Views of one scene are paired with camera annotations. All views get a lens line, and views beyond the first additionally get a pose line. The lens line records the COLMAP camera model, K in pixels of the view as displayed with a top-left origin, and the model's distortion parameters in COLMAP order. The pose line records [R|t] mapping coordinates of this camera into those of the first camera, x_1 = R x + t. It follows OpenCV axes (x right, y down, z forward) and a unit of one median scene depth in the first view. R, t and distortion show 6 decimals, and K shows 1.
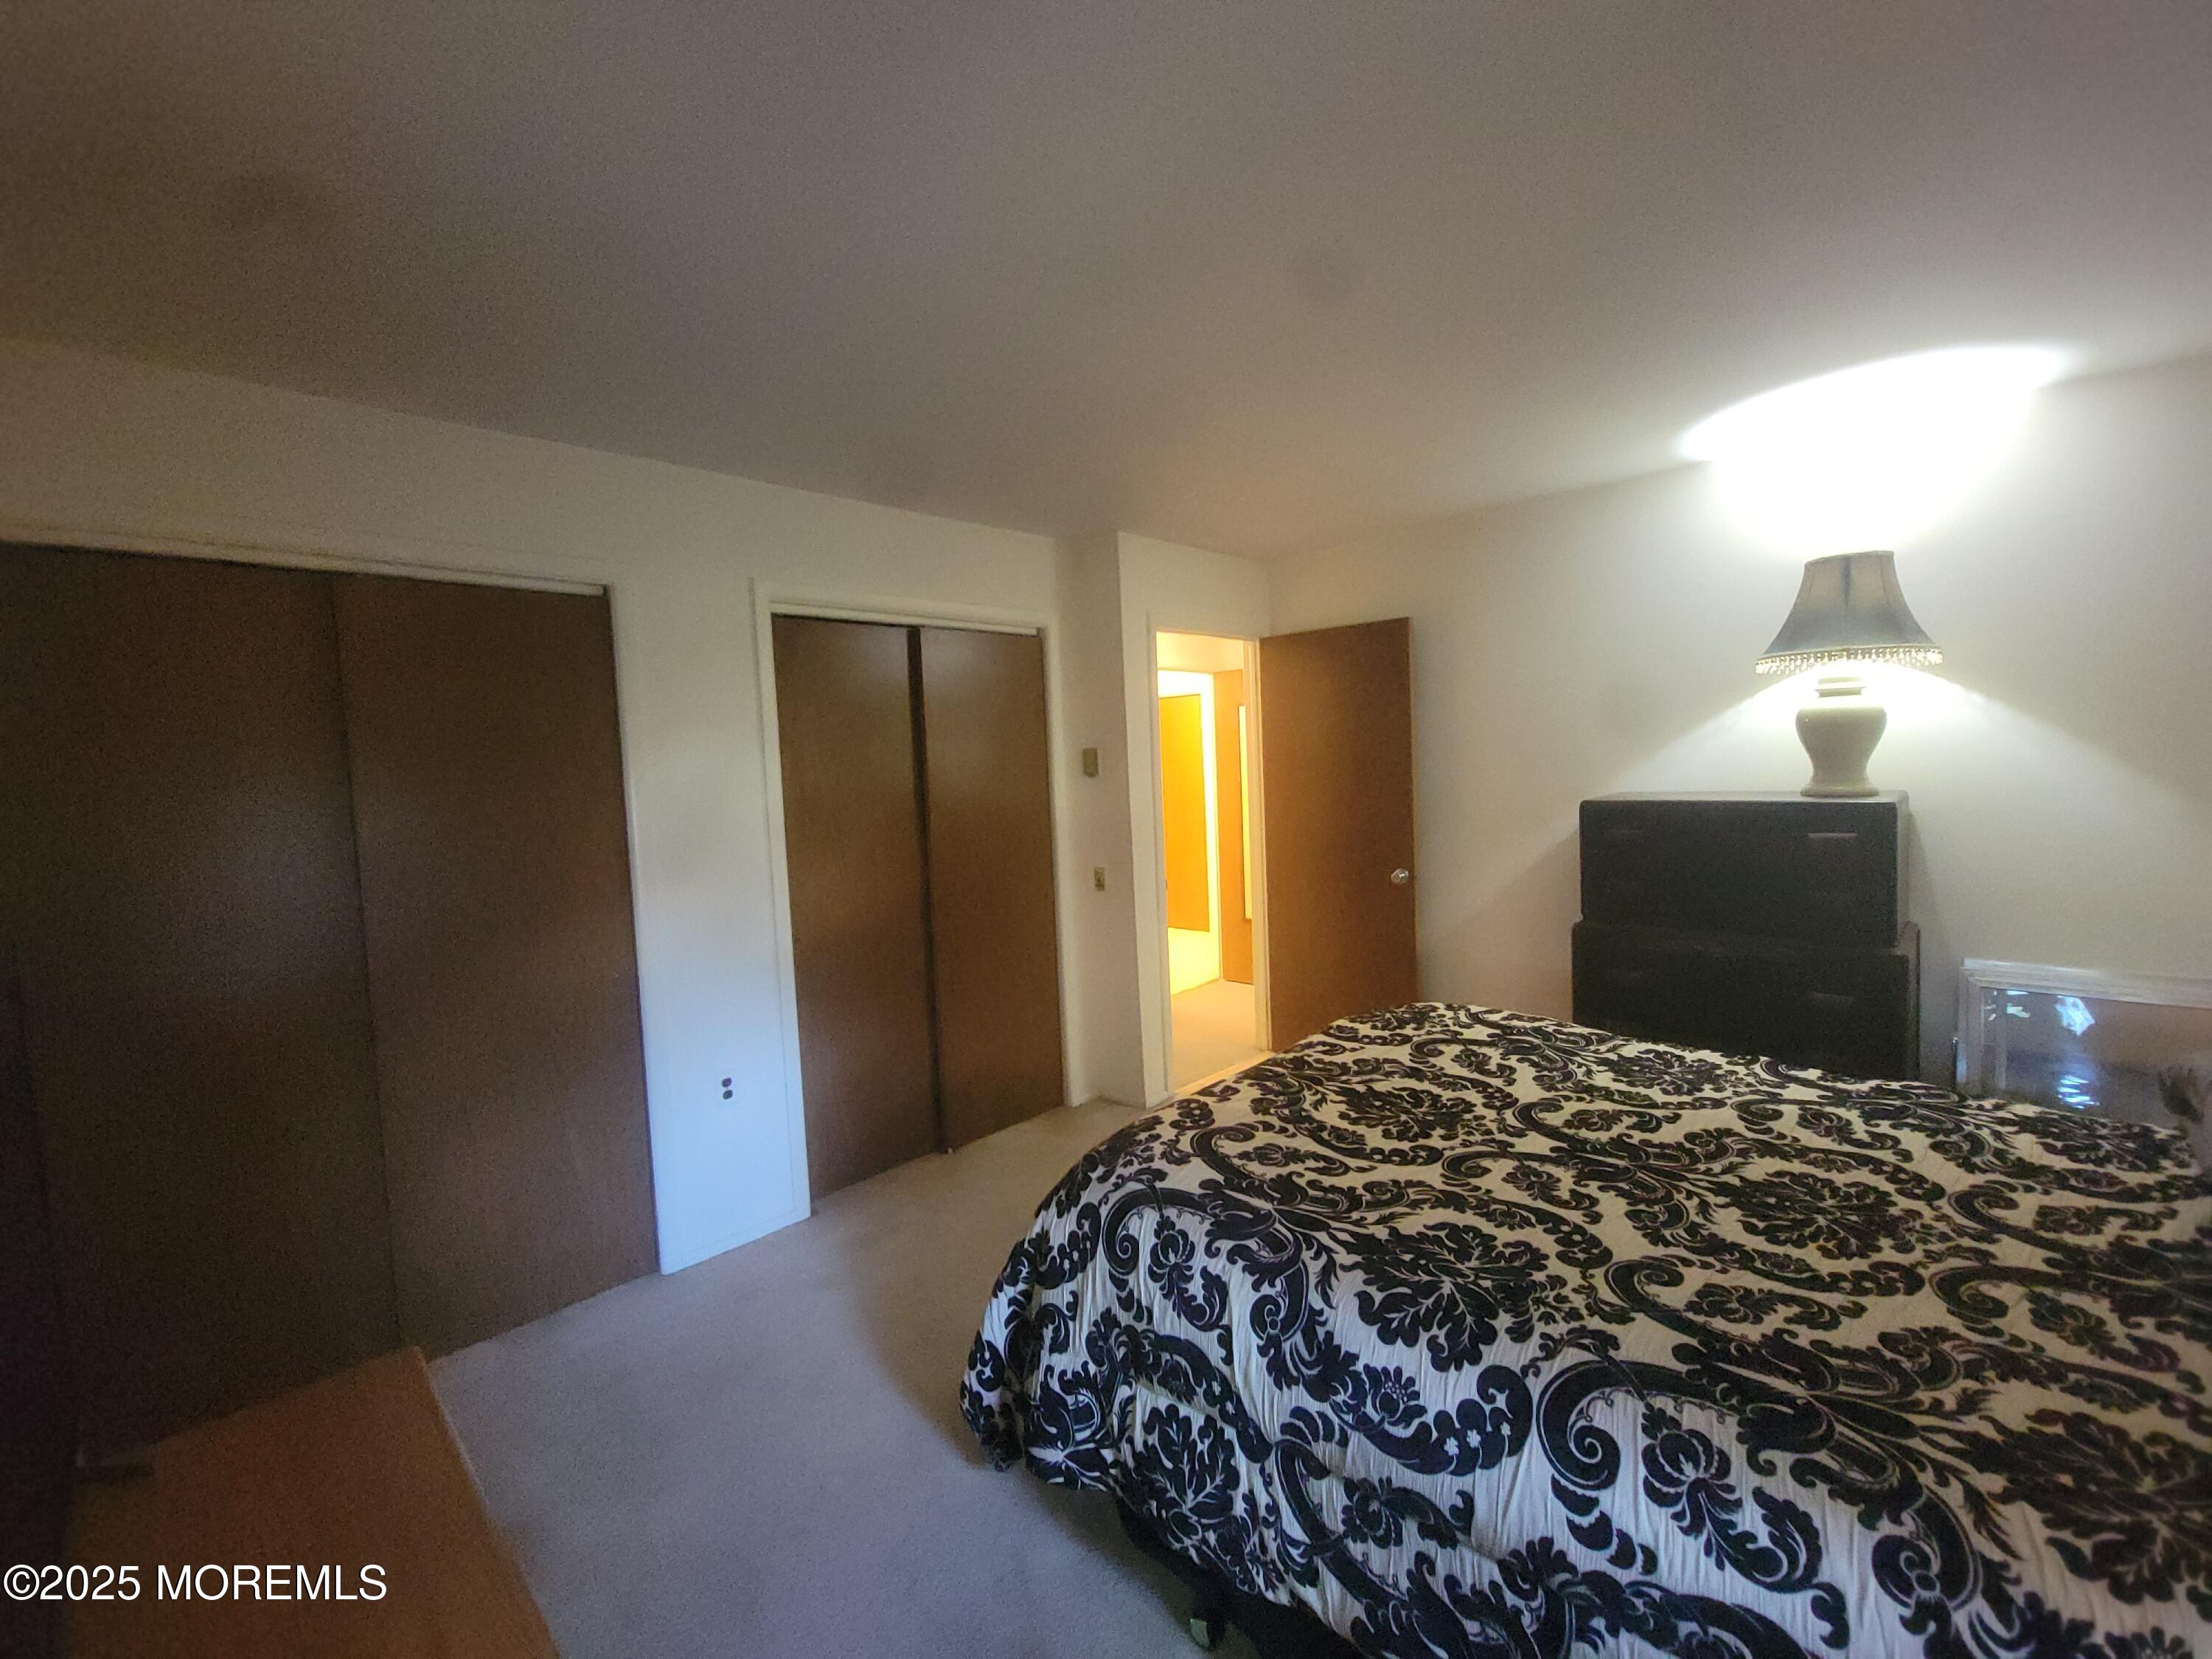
lens RADIAL K [[899.7, 0, 1095.0], [0, 899.7, 826.1], [0, 0, 1]] dist [0.005463, -0.003606]
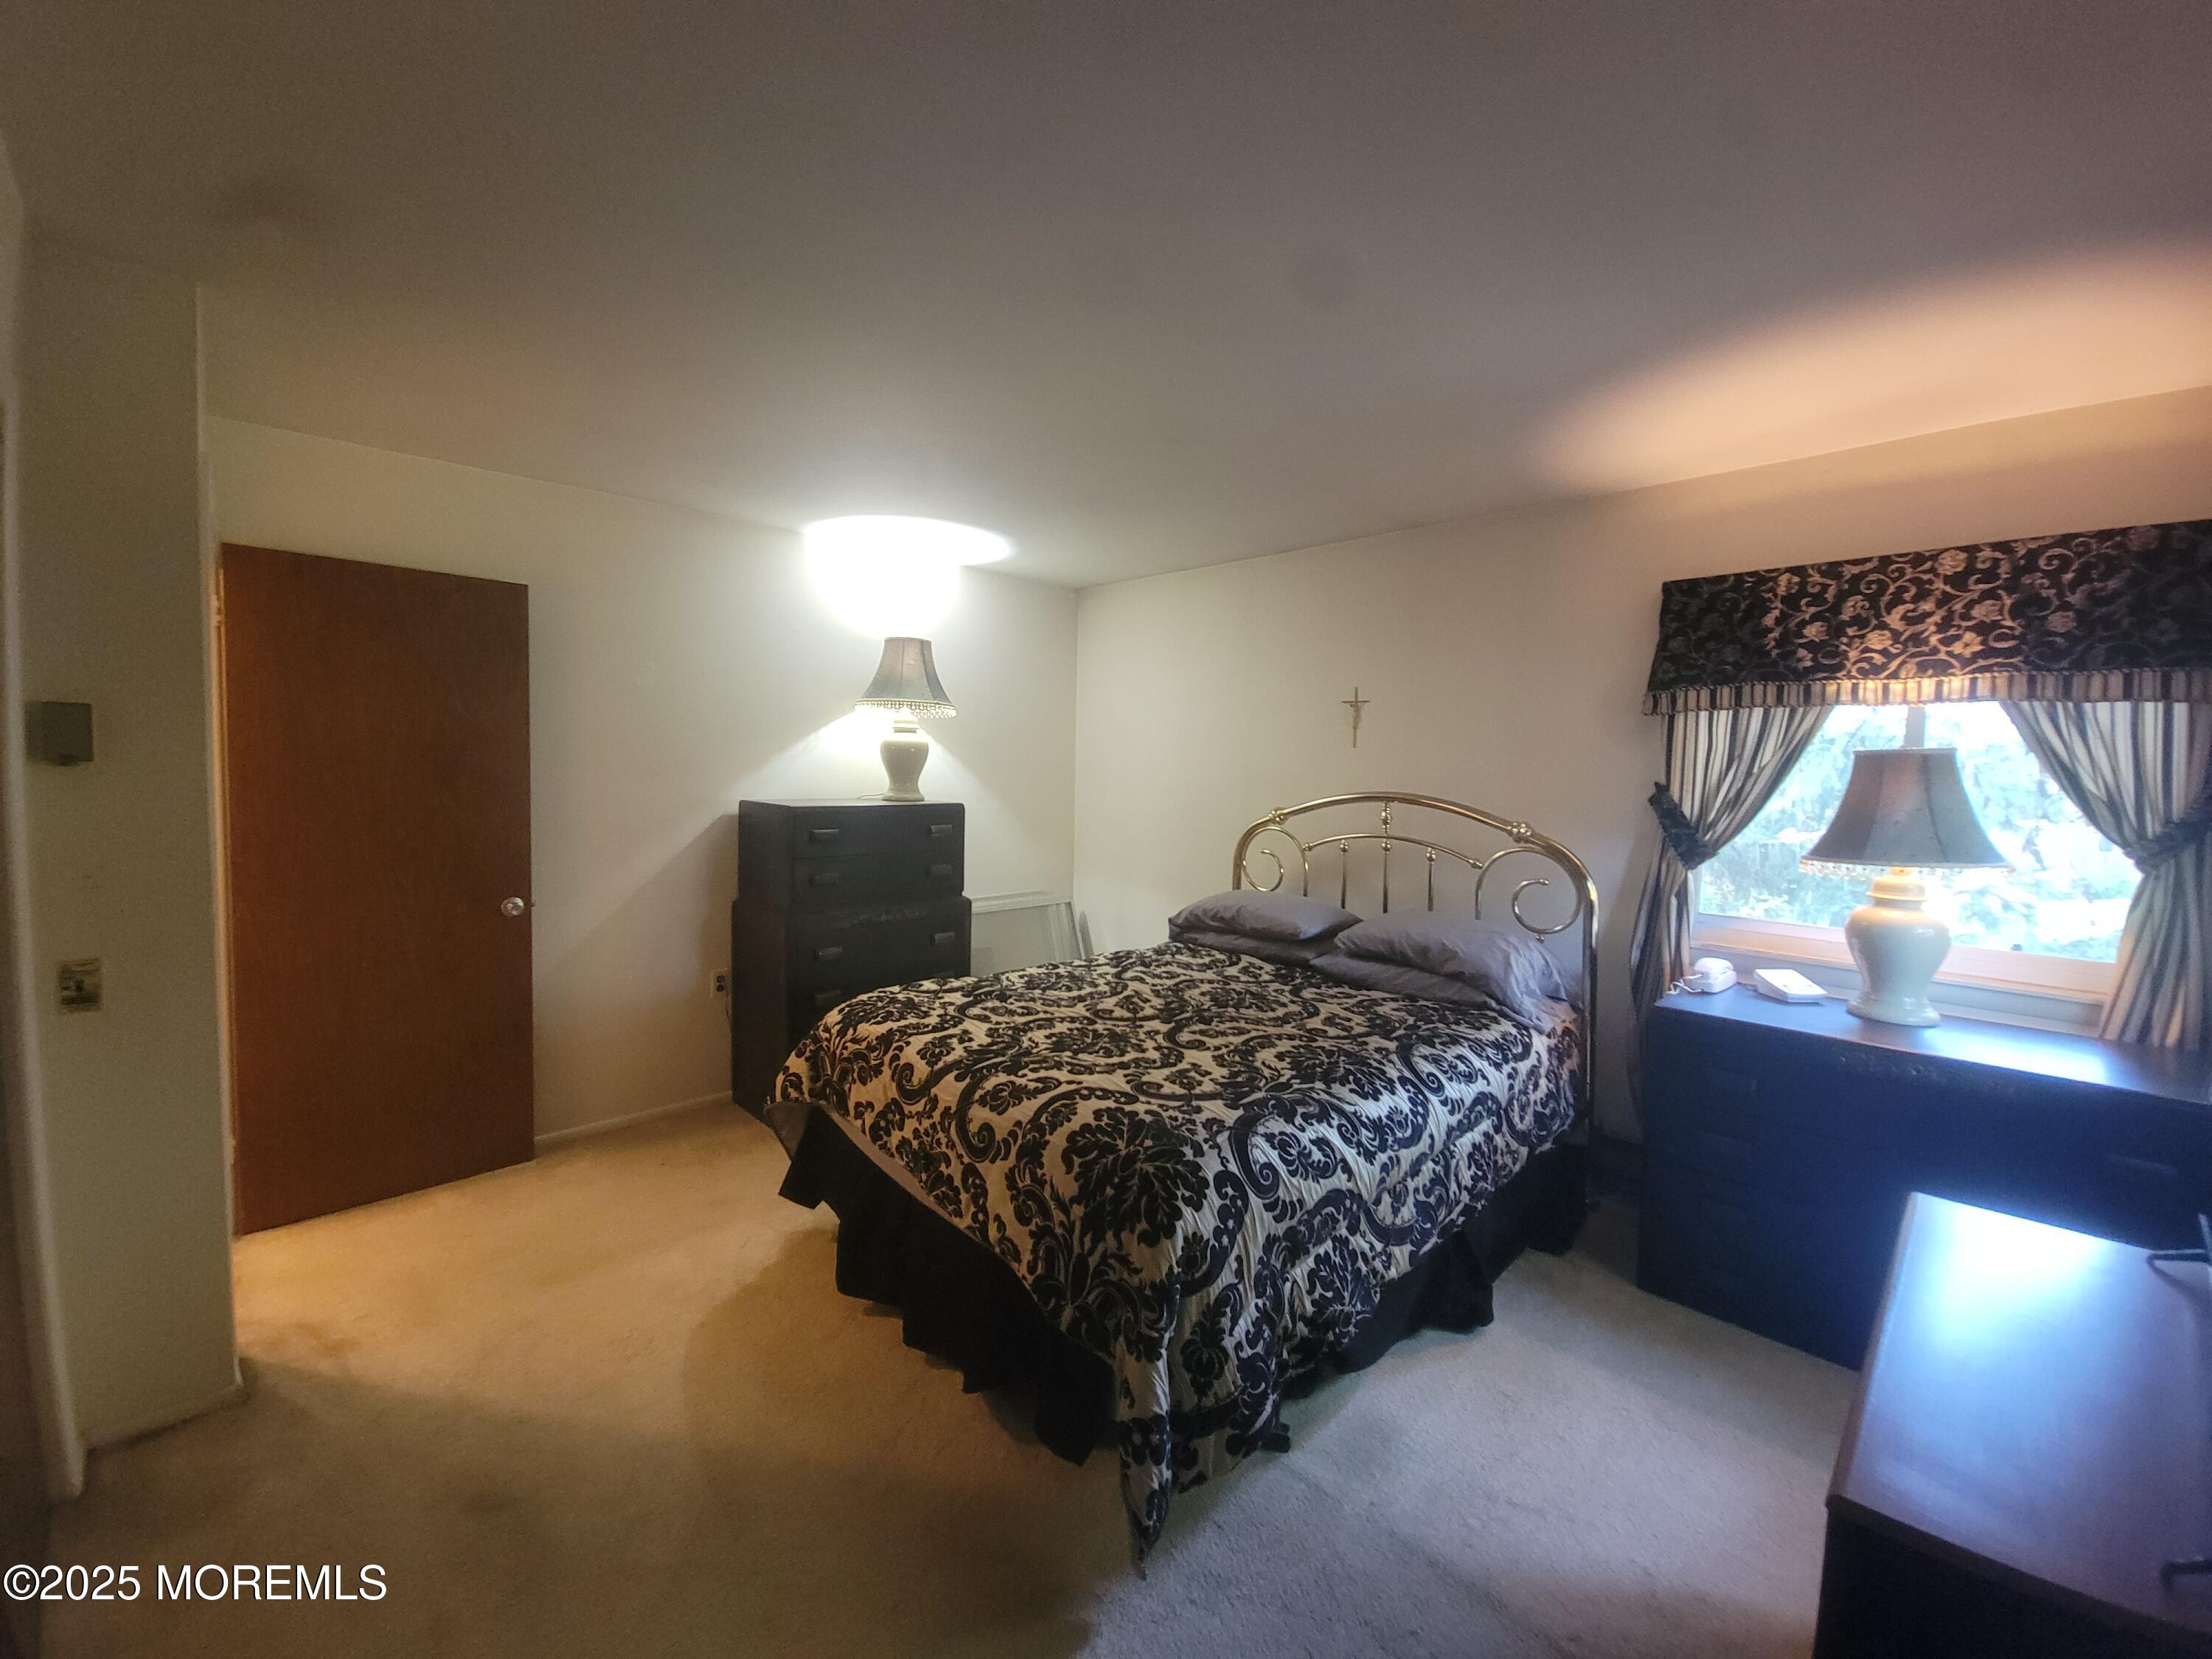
lens RADIAL K [[899.7, 0, 1094.9], [0, 899.7, 824.5], [0, 0, 1]] dist [0.005463, -0.003606]
pose [[0.029441, -0.025142, 0.999250, -1.068052], [0.051696, 0.998384, 0.023597, -0.023122], [-0.998229, 0.050962, 0.030693, 1.101624]]
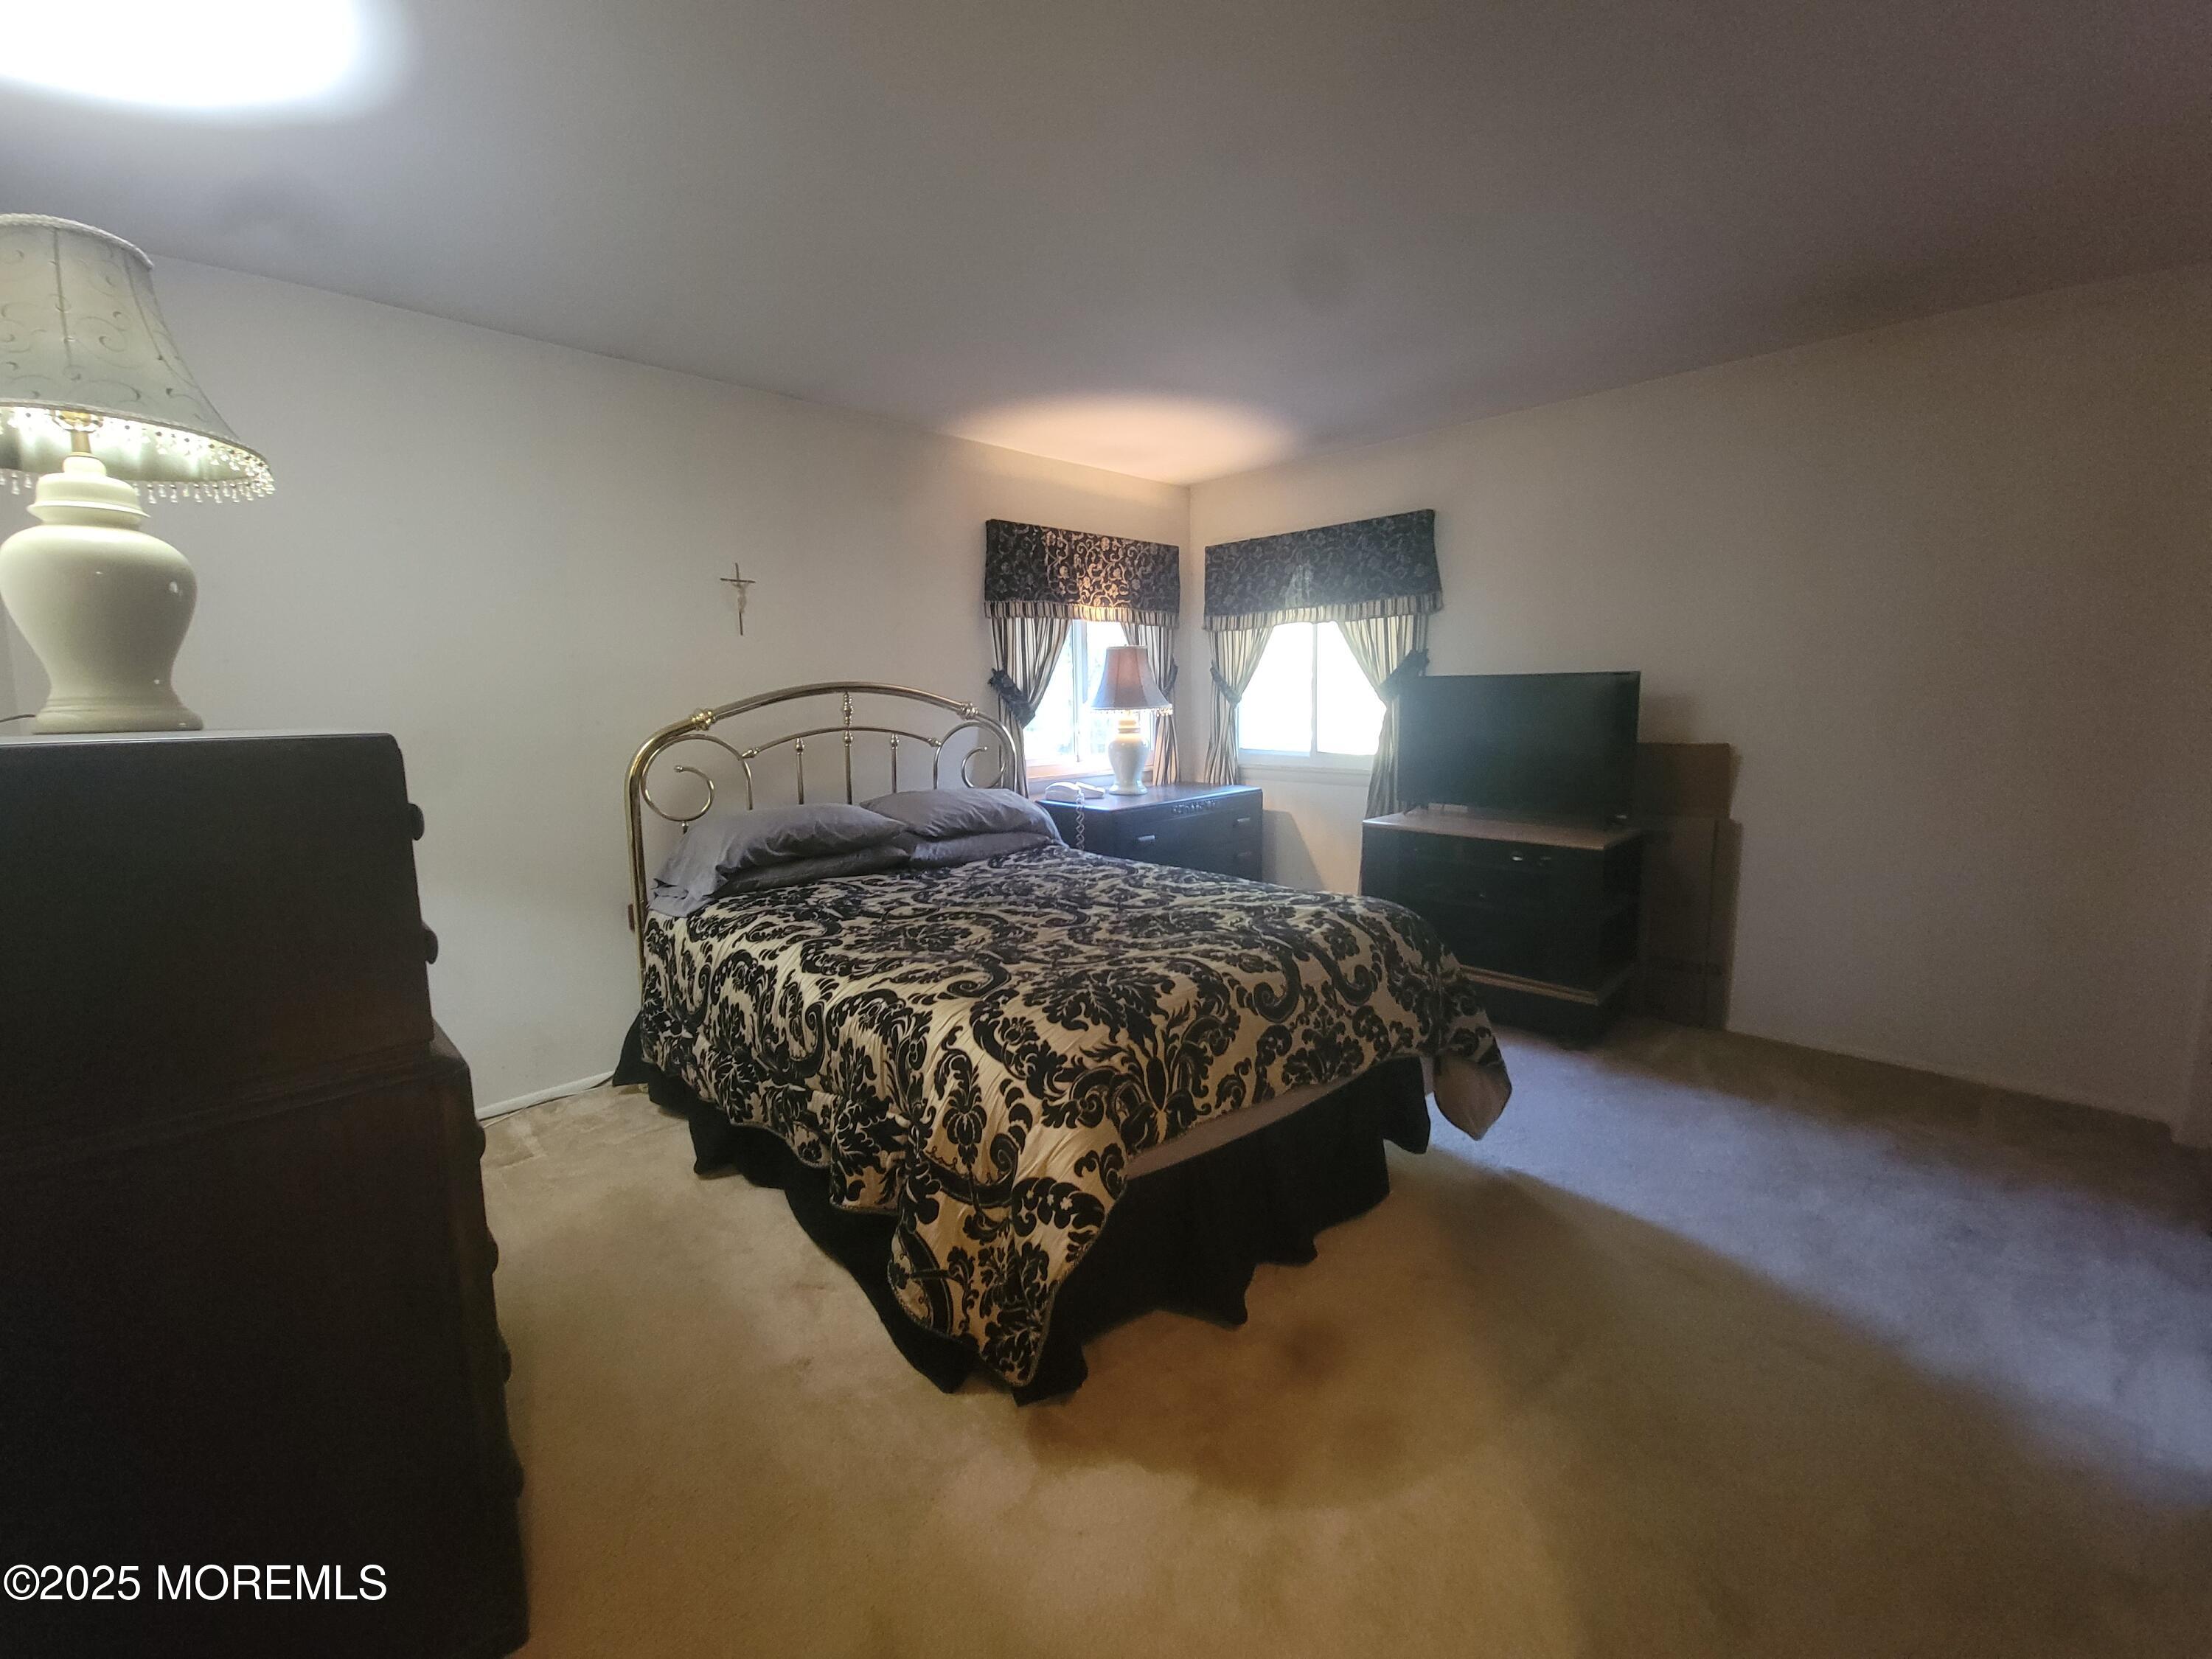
lens RADIAL K [[899.7, 0, 1107.1], [0, 899.7, 815.4], [0, 0, 1]] dist [0.005463, -0.003606]
pose [[-0.998355, 0.053998, 0.019300, 0.469940], [0.056811, 0.977147, 0.204833, -0.102815], [-0.007798, 0.205593, -0.978607, 2.554382]]
